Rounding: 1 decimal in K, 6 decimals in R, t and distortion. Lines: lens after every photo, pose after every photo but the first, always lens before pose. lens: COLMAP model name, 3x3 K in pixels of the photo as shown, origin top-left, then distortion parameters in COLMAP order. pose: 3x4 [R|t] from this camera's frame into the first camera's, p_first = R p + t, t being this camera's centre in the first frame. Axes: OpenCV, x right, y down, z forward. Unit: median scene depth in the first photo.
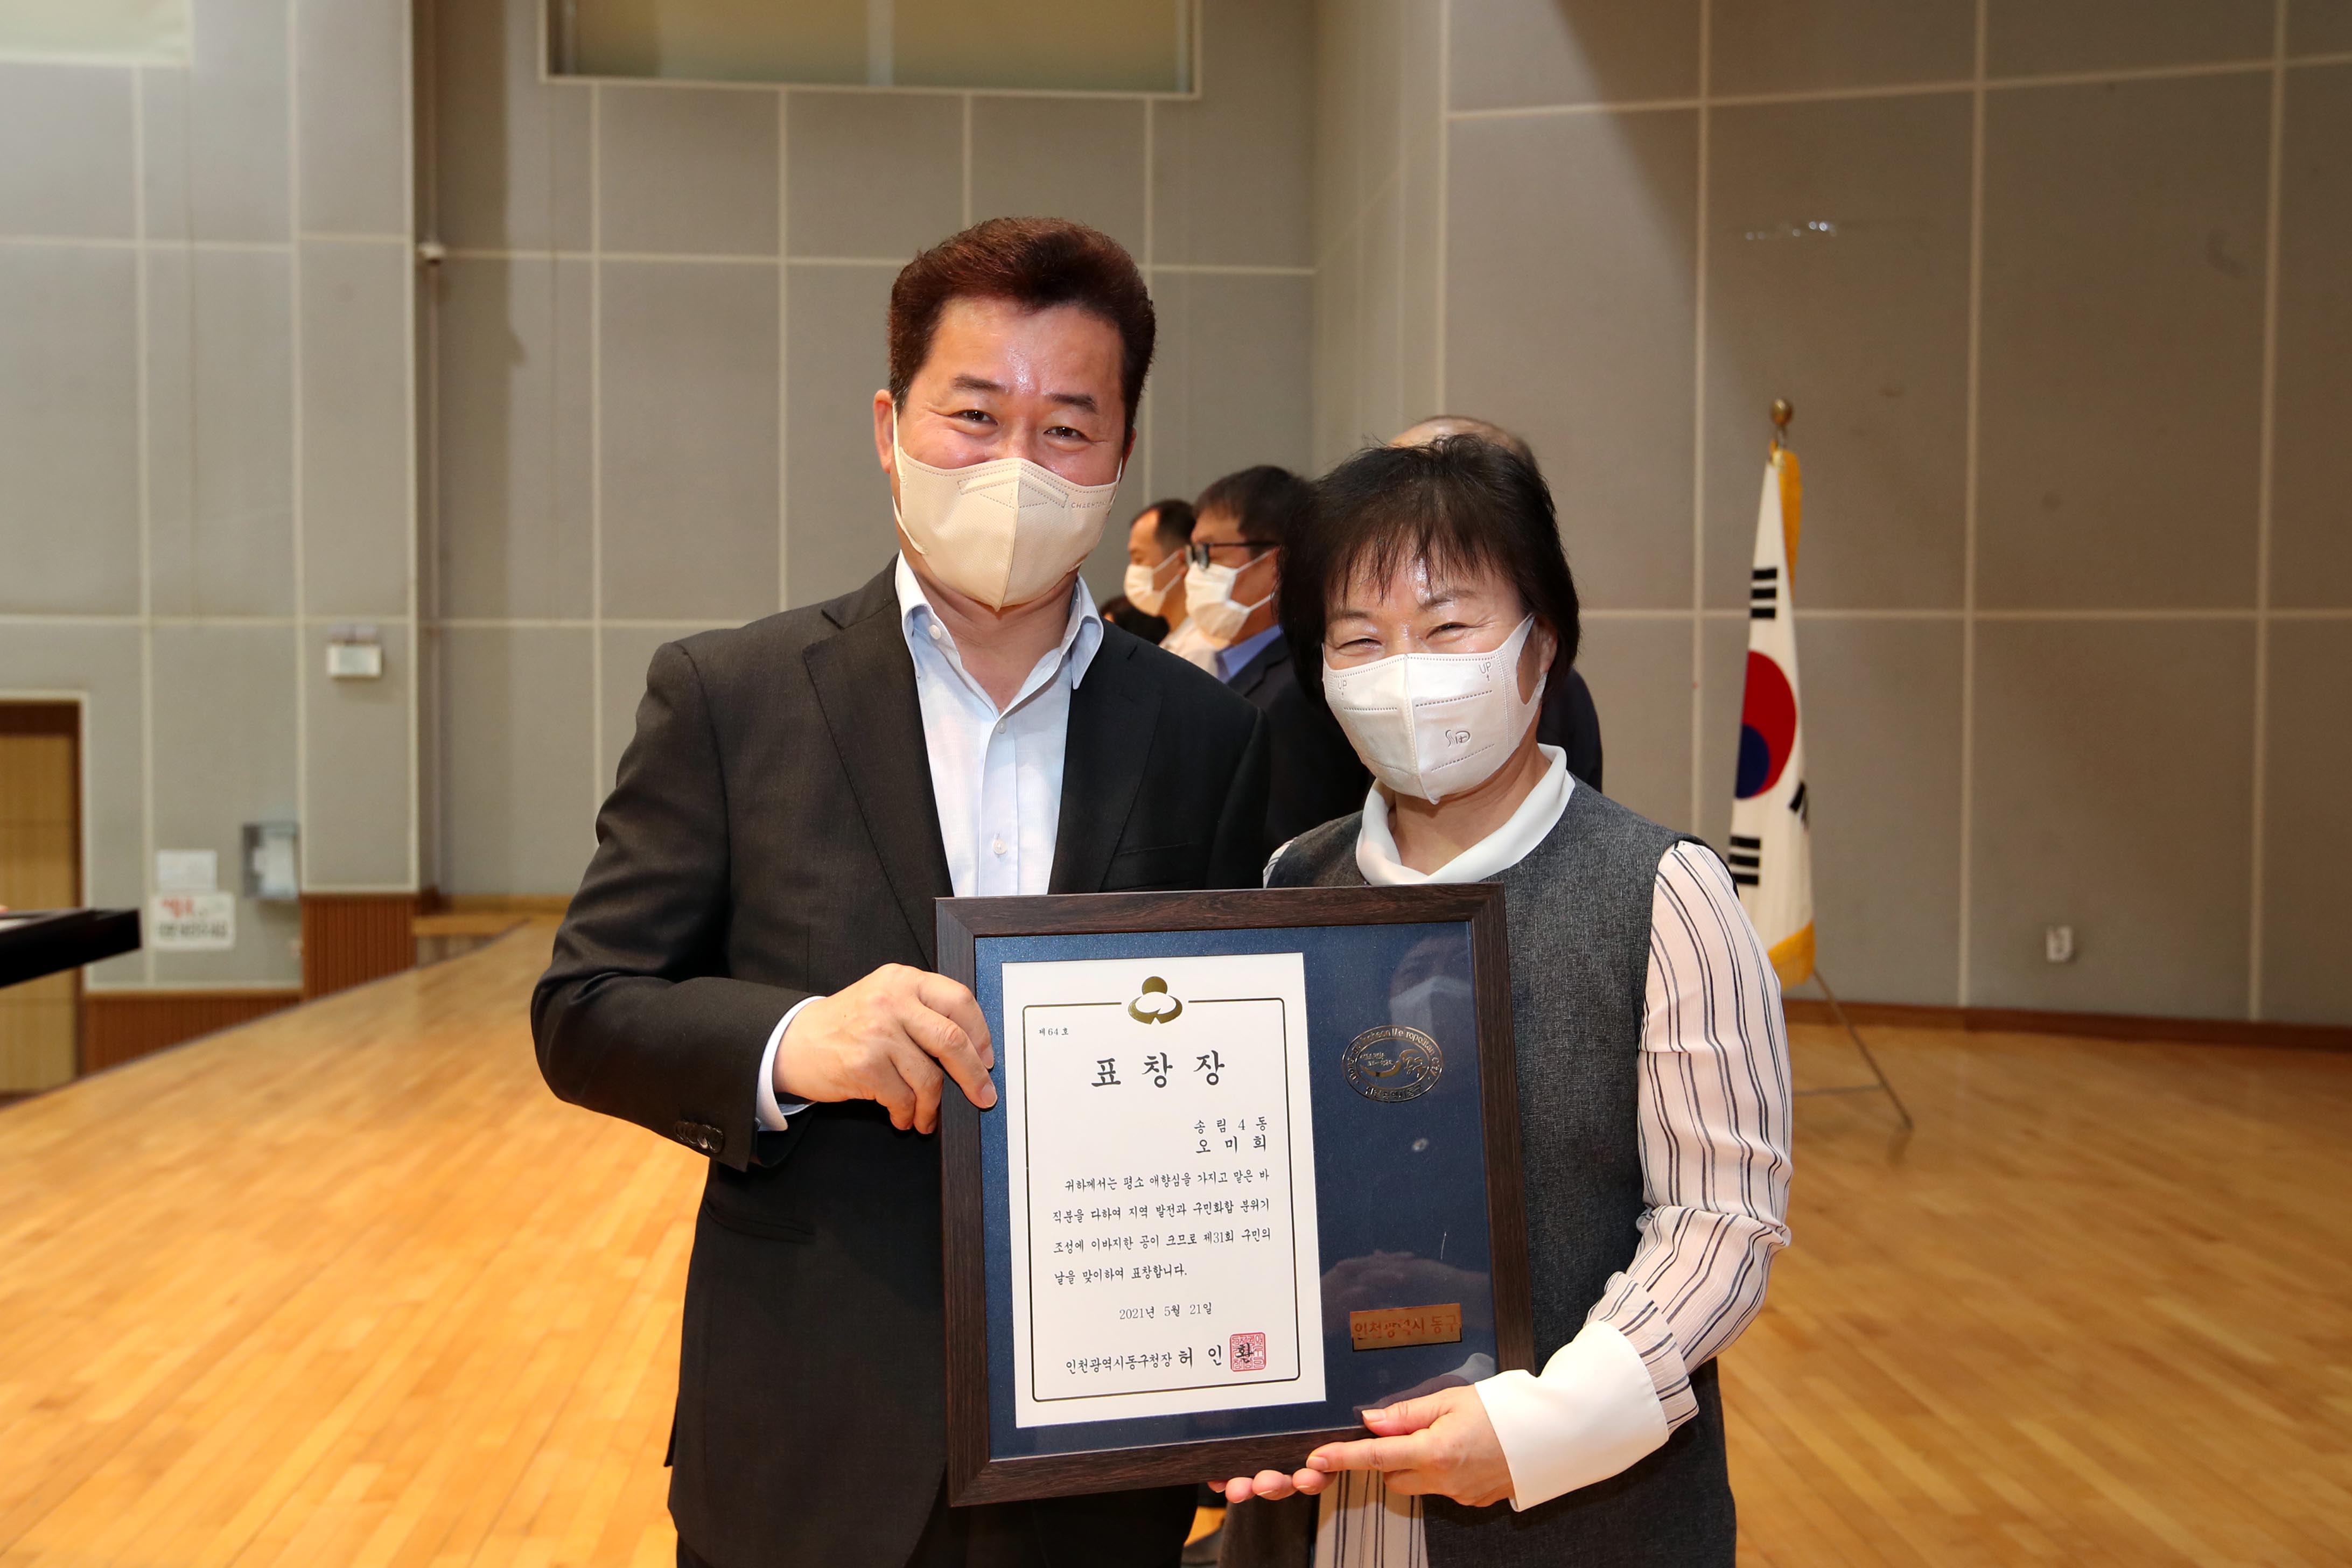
lens RADIAL K [[1993.8, 0, 1180.2], [0, 1993.8, 727.4], [0, 0, 1]] dist [-0.015358, 0.079685]
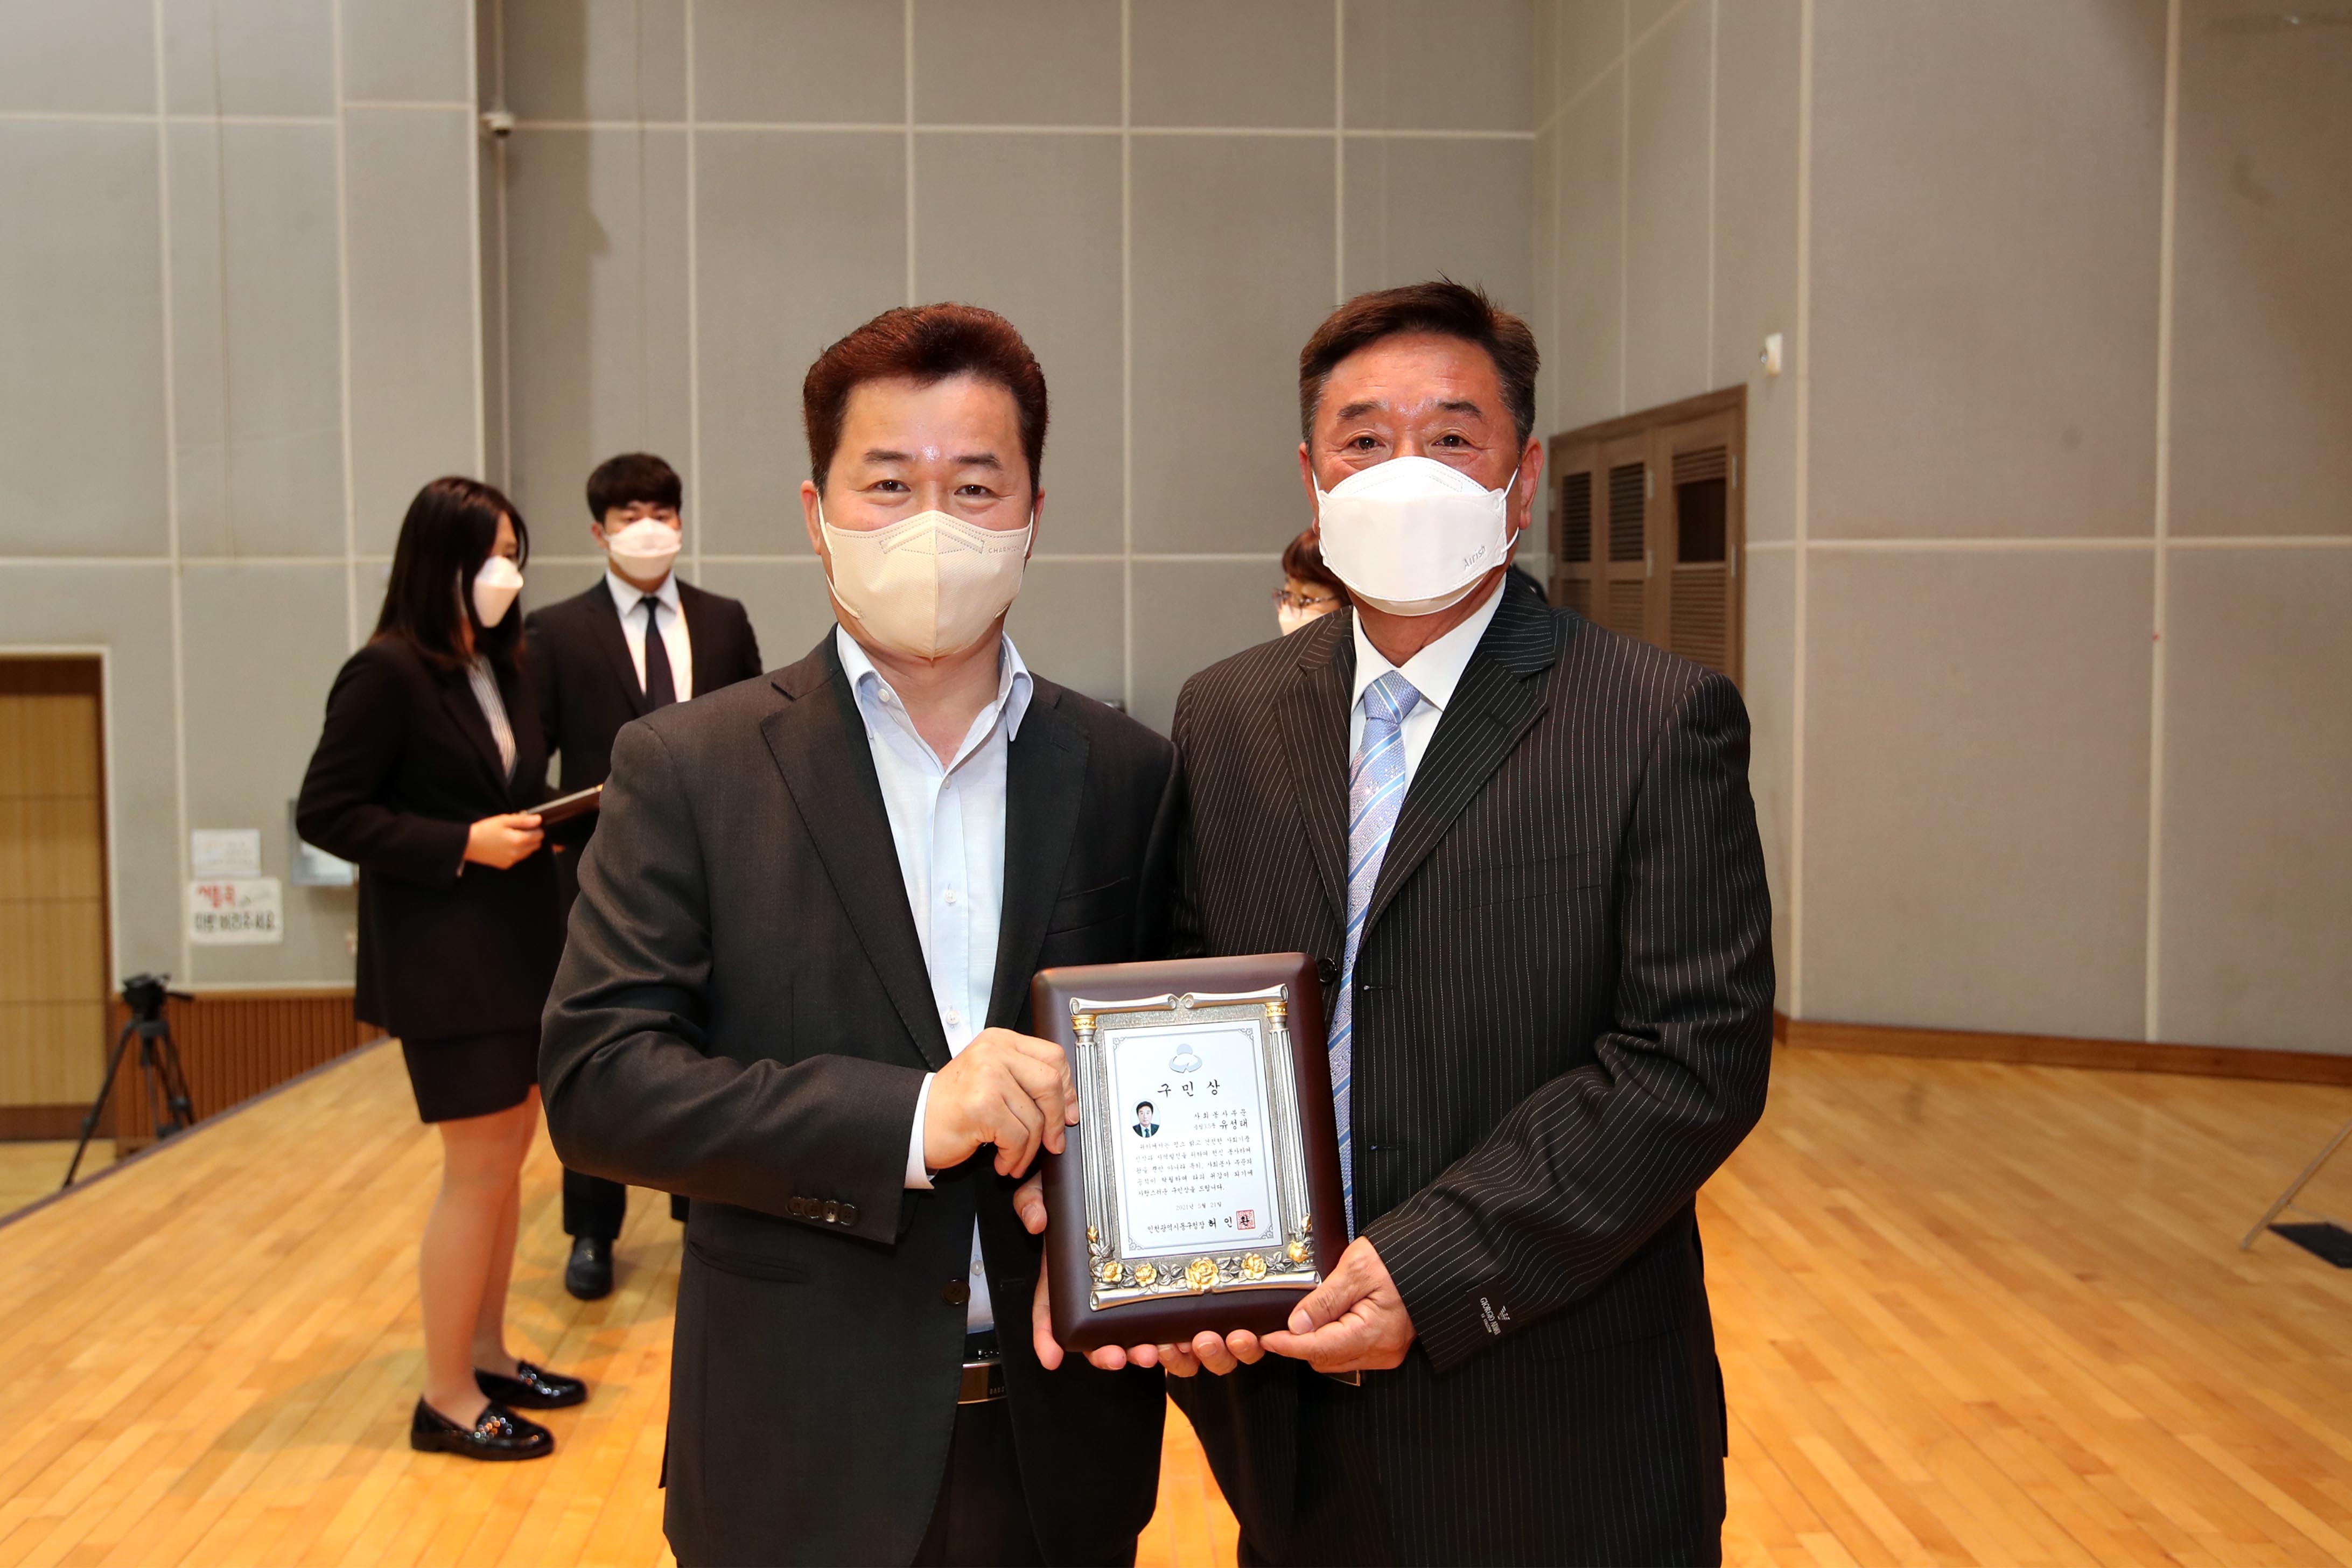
lens RADIAL K [[1890.7, 0, 1171.4], [0, 1890.7, 672.5], [0, 0, 1]] dist [-0.027924, 0.067921]
pose [[0.999686, -0.006776, -0.024106, -0.101111], [0.007192, 0.999826, 0.017187, -0.023373], [0.023986, -0.017355, 0.999562, 0.283519]]
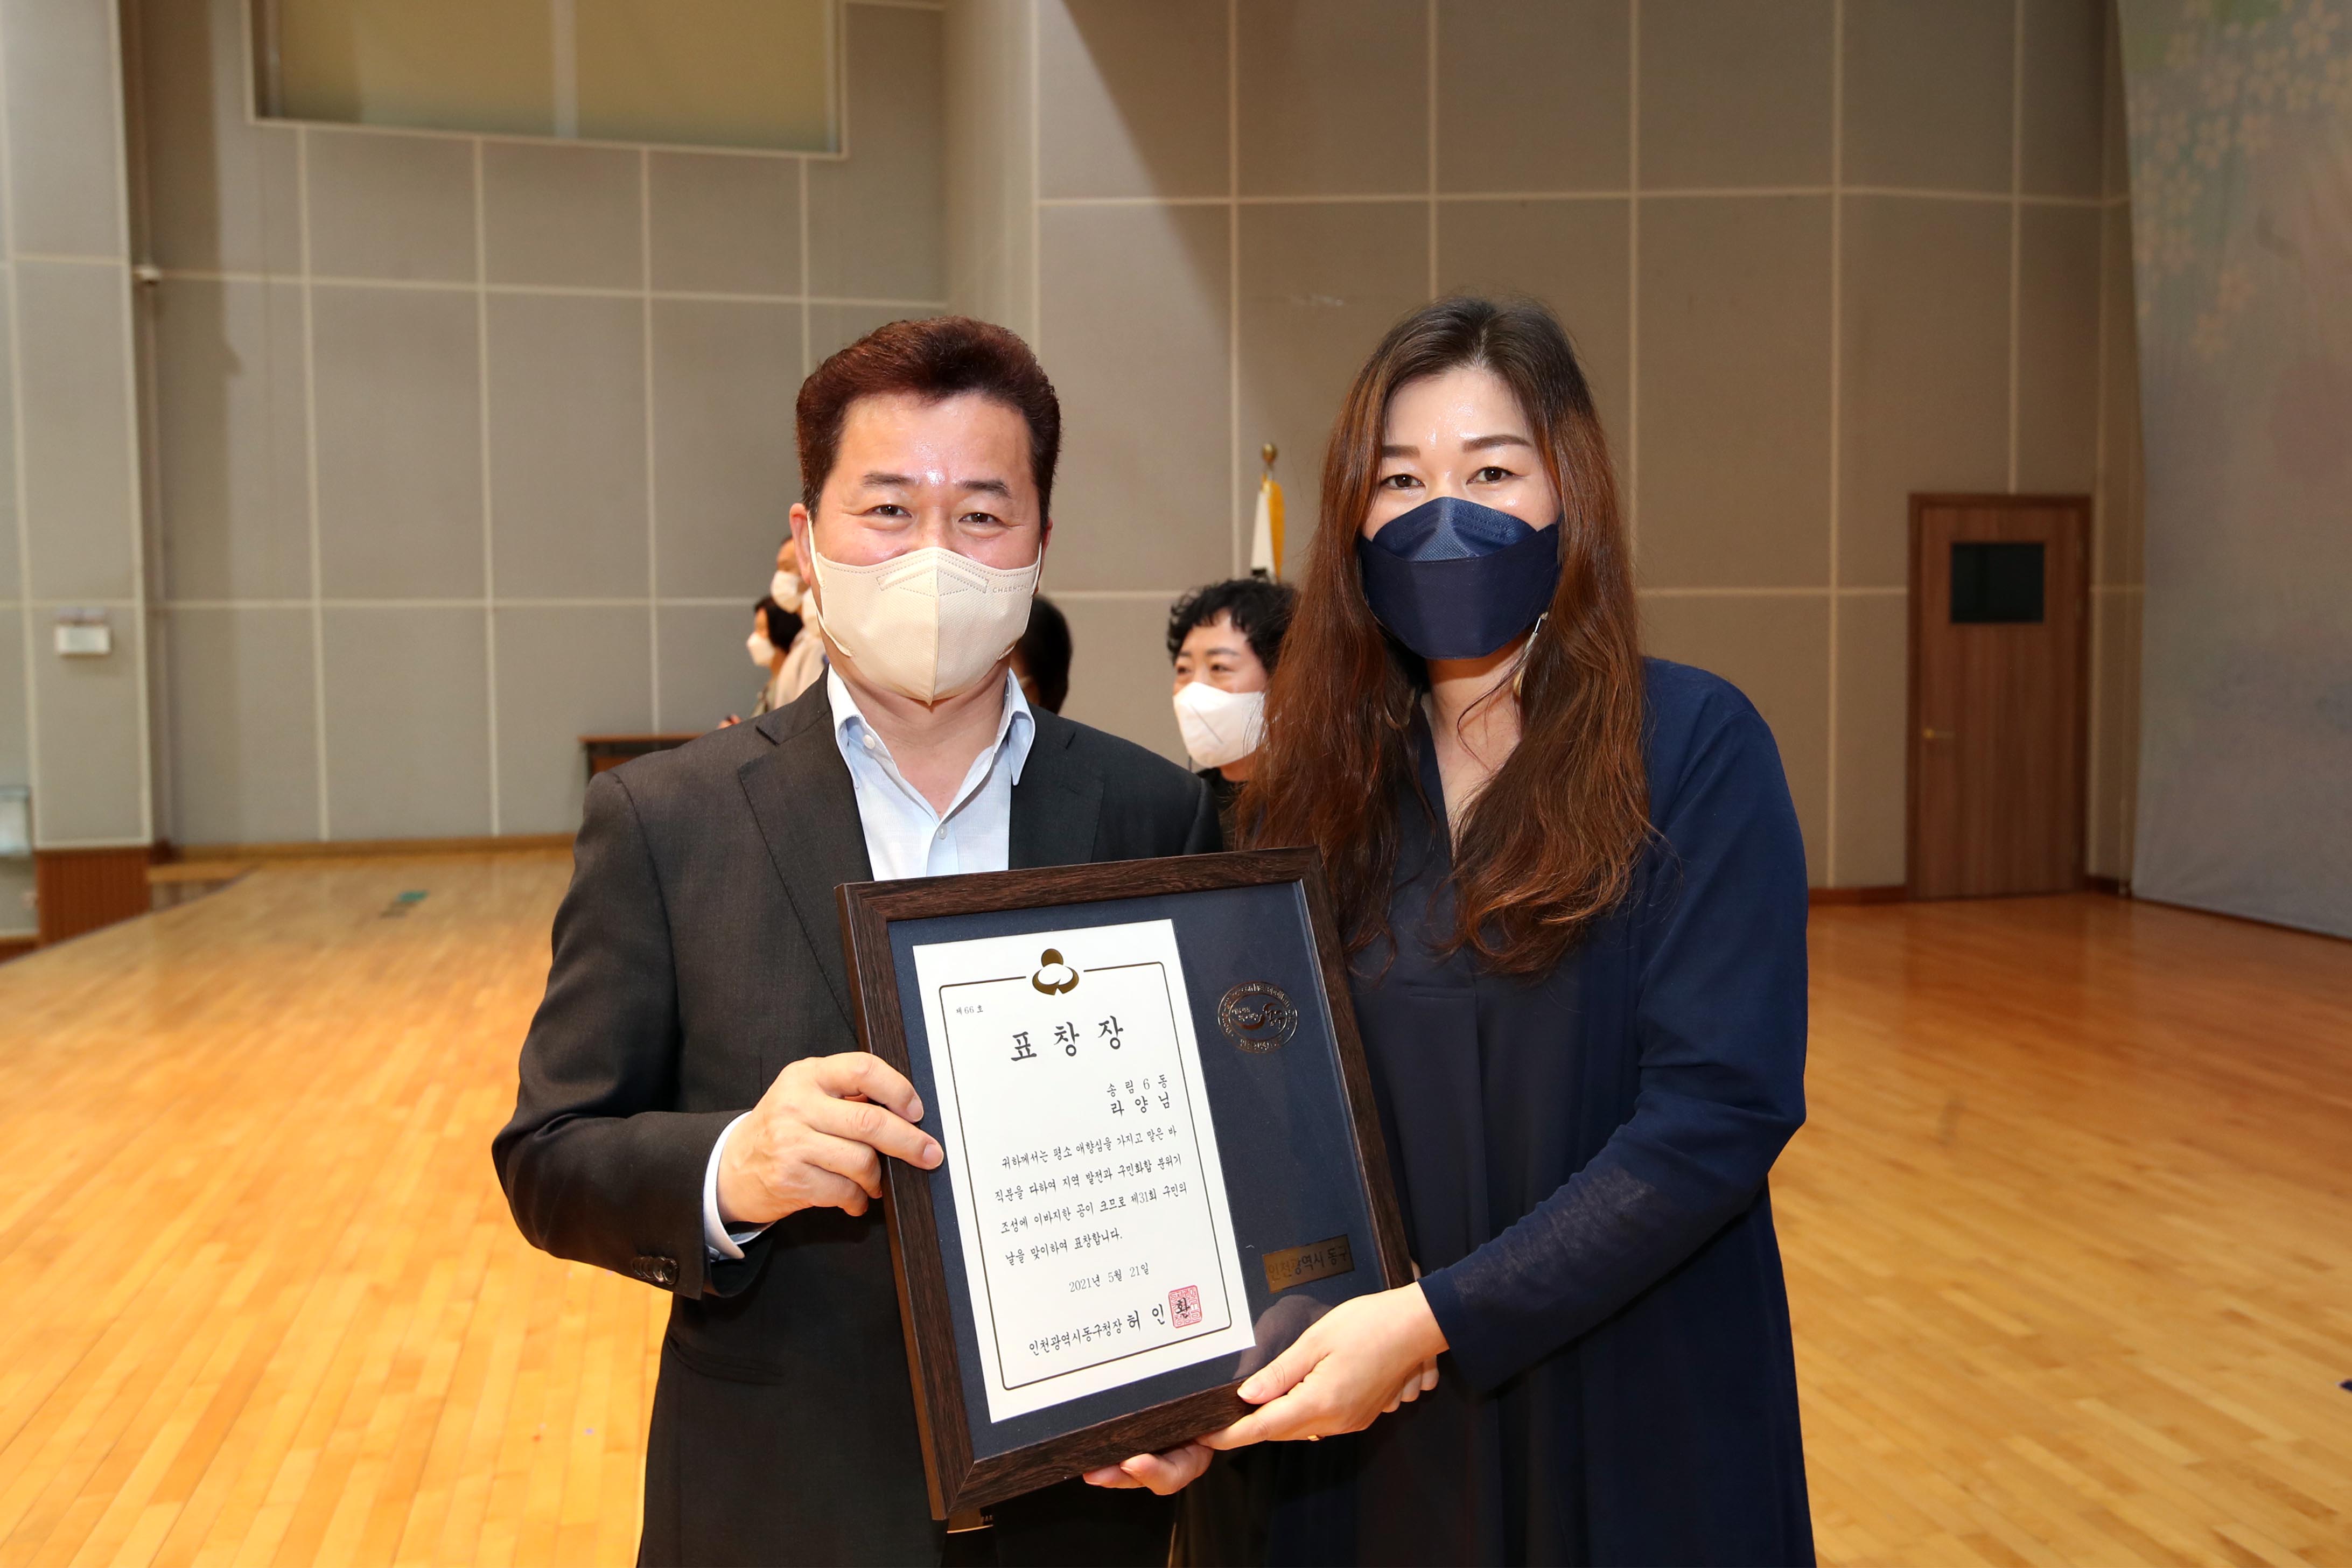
lens RADIAL K [[1823.5, 0, 1215.4], [0, 1823.5, 700.2], [0, 0, 1]] dist [-0.026650, 0.074256]
pose [[0.981781, -0.020140, 0.188947, 0.020408], [0.017128, 0.999699, 0.017562, -0.009305], [-0.189244, -0.014005, 0.981830, -0.171116]]
